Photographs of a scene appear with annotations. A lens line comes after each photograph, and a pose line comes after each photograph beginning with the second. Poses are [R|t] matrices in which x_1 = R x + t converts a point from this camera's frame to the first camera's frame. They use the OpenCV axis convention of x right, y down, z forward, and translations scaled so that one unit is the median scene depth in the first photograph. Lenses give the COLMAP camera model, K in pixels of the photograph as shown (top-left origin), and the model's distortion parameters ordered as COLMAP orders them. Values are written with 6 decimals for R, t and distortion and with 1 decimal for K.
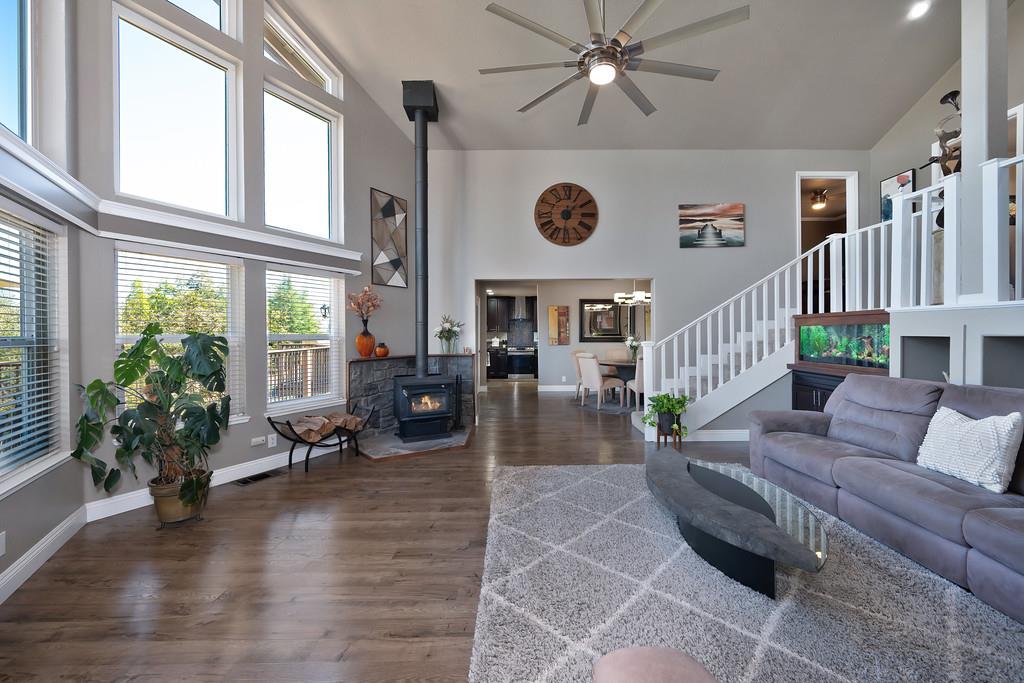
lens RADIAL K [[402.7, 0, 521.6], [0, 402.7, 334.4], [0, 0, 1]] dist [-0.002648, -0.000482]
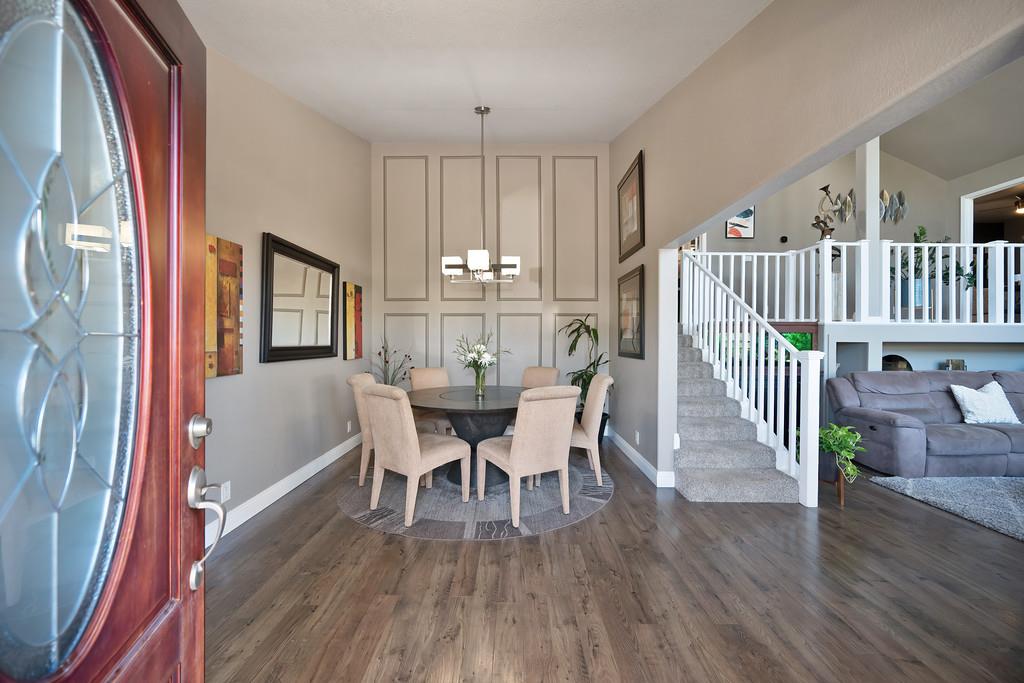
lens RADIAL K [[402.7, 0, 514.1], [0, 402.7, 336.0], [0, 0, 1]] dist [-0.002648, -0.000482]
pose [[0.036707, 0.012111, 0.999253, -0.313375], [-0.002049, 0.999925, -0.012044, 0.001706], [-0.999324, -0.001606, 0.036729, 1.375523]]
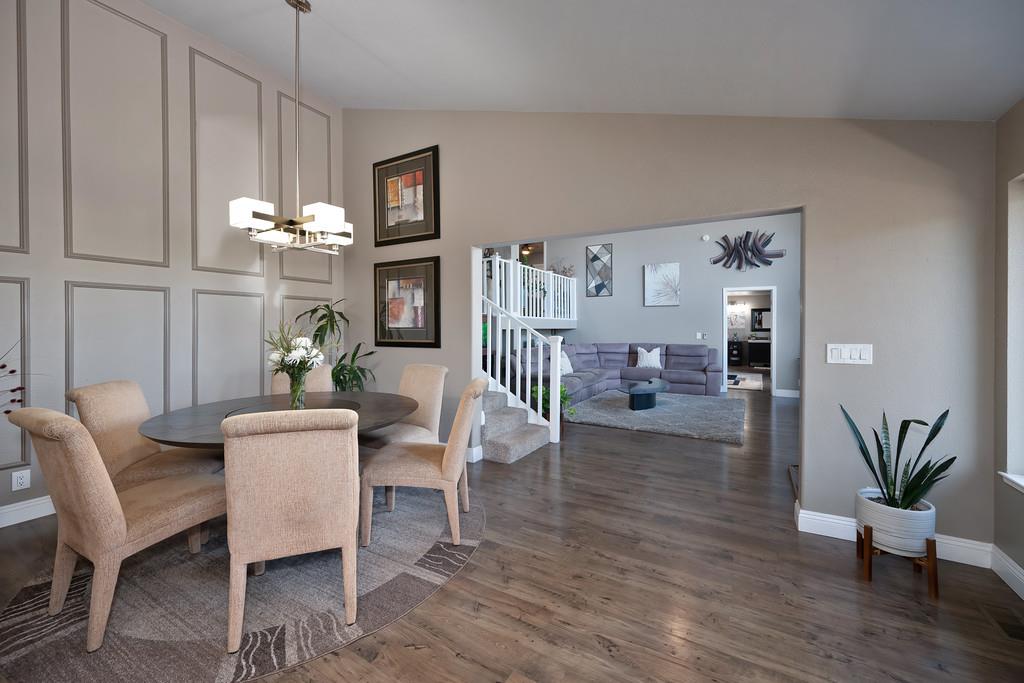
lens RADIAL K [[402.7, 0, 503.0], [0, 402.7, 329.7], [0, 0, 1]] dist [-0.002648, -0.000482]
pose [[-0.841260, -0.001100, 0.540629, -0.084004], [0.002969, 0.999973, 0.006655, -0.004190], [-0.540622, 0.007203, -0.841235, 1.741470]]
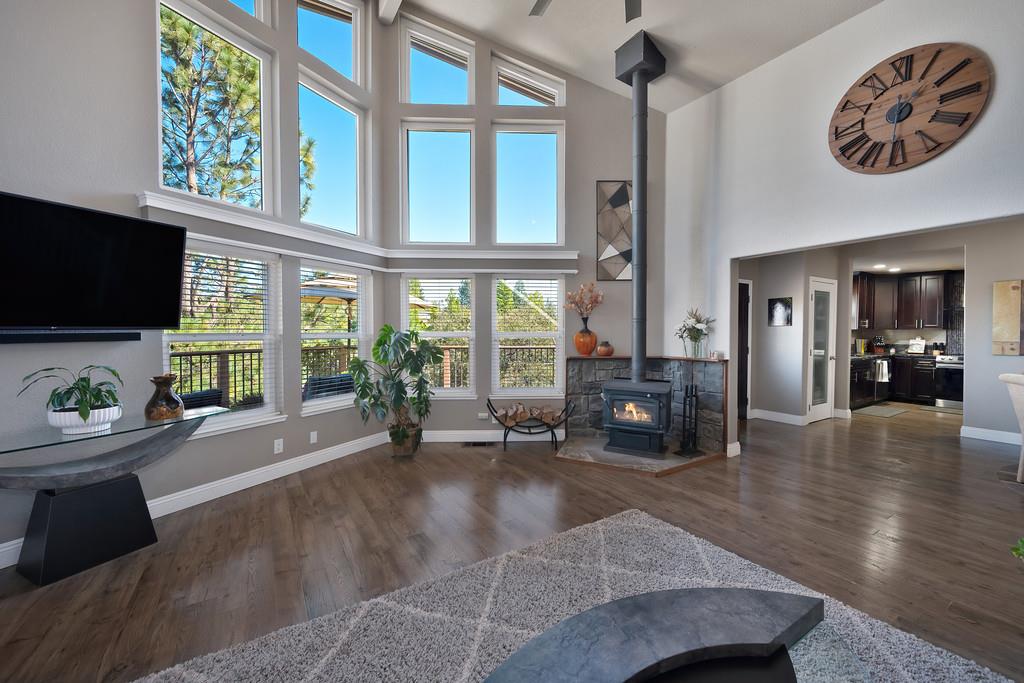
lens RADIAL K [[402.7, 0, 512.8], [0, 402.7, 339.4], [0, 0, 1]] dist [-0.002648, -0.000482]
pose [[0.514328, 0.023565, -0.857270, 0.343331], [-0.005418, 0.999692, 0.024230, -0.005739], [0.857577, -0.007818, 0.514297, 0.308488]]
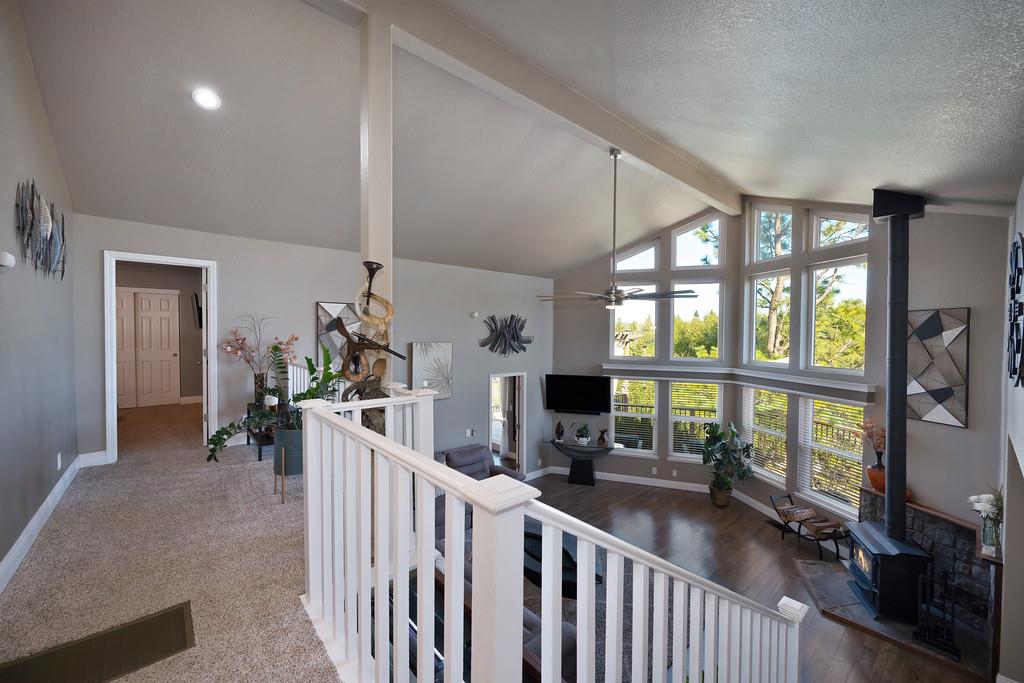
lens RADIAL K [[402.7, 0, 510.2], [0, 402.7, 338.9], [0, 0, 1]] dist [-0.002648, -0.000482]
pose [[-0.767827, 0.012134, -0.640543, 0.849315], [-0.004764, 0.999685, 0.024648, -0.303005], [0.640640, 0.021977, -0.767527, 1.073743]]
